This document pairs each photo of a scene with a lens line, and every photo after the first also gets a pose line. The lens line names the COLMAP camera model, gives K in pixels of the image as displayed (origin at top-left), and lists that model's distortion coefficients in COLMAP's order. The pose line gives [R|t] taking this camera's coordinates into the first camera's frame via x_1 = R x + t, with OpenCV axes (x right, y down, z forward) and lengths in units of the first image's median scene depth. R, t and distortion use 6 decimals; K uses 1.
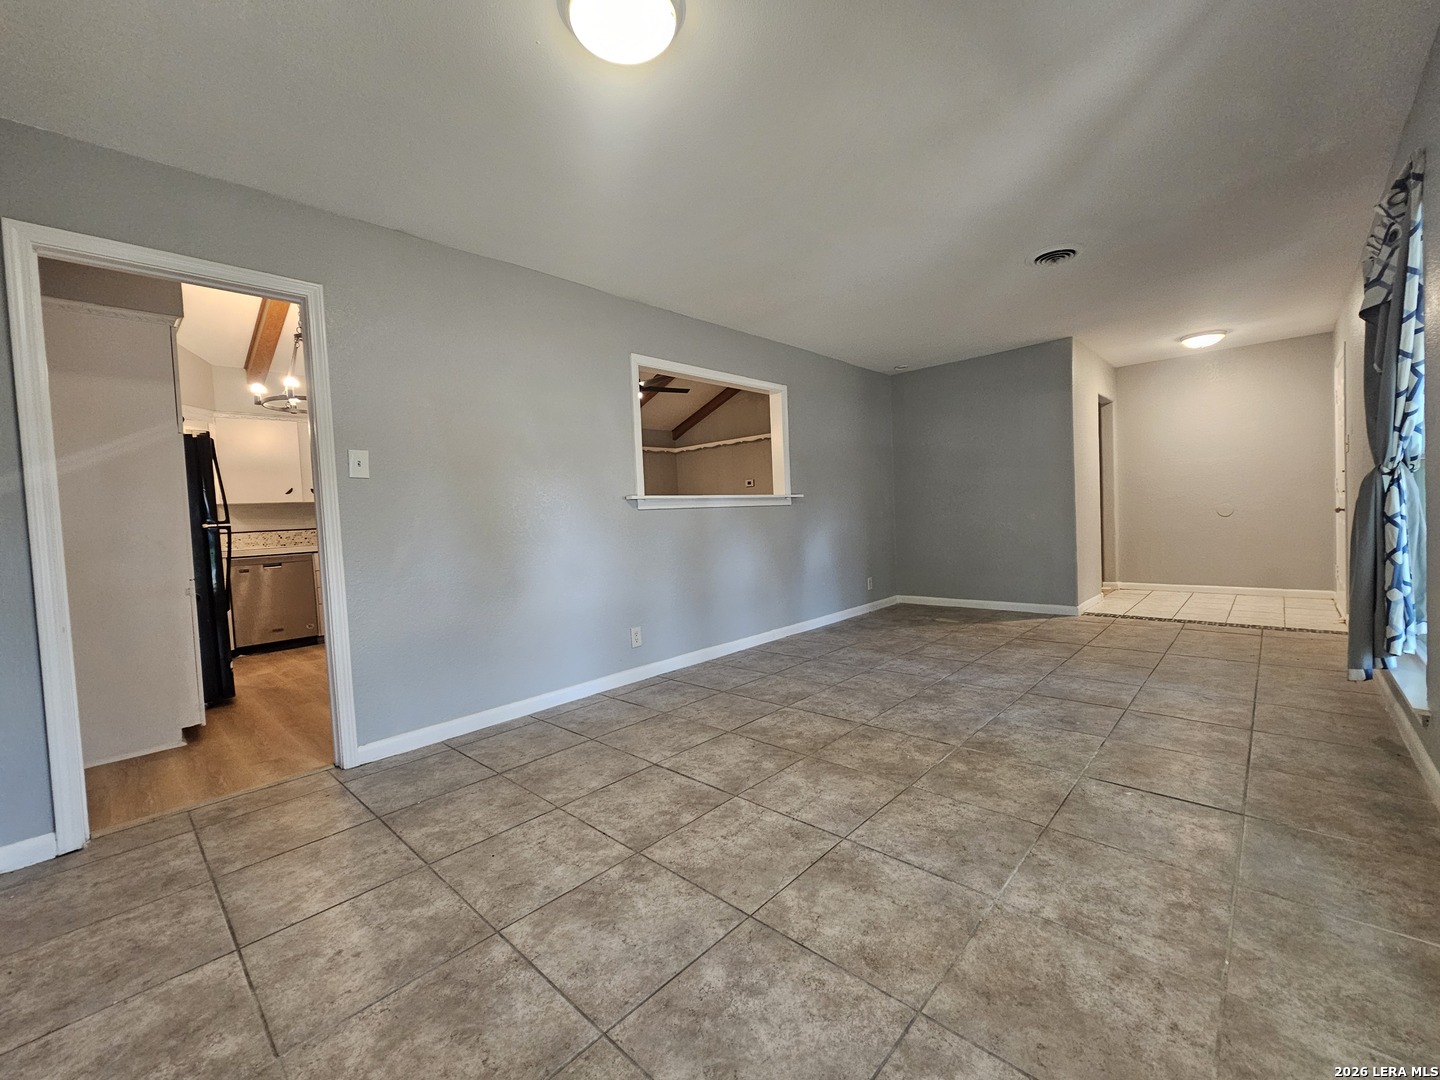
lens RADIAL K [[590.1, 0, 723.5], [0, 590.1, 541.7], [0, 0, 1]] dist [0.000227, -0.001405]
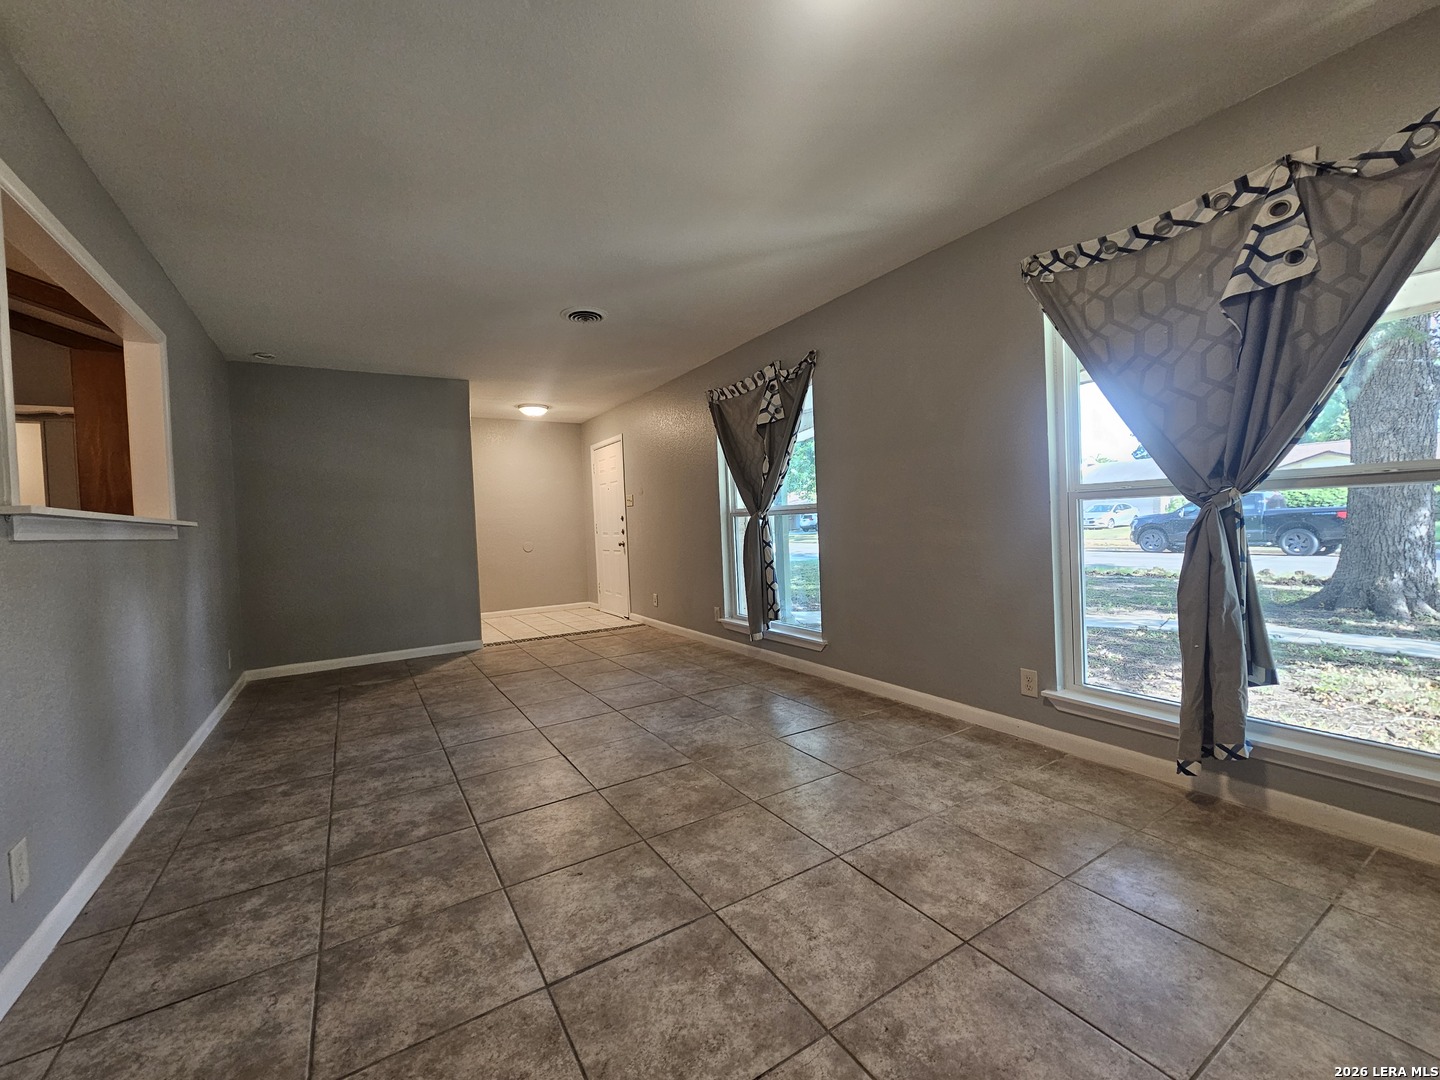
lens RADIAL K [[590.1, 0, 717.5], [0, 590.1, 534.4], [0, 0, 1]] dist [0.000227, -0.001405]
pose [[0.263825, 0.013747, 0.964473, -0.526373], [0.072844, 0.996759, -0.034133, -0.014200], [-0.961816, 0.079262, 0.261968, 0.570343]]
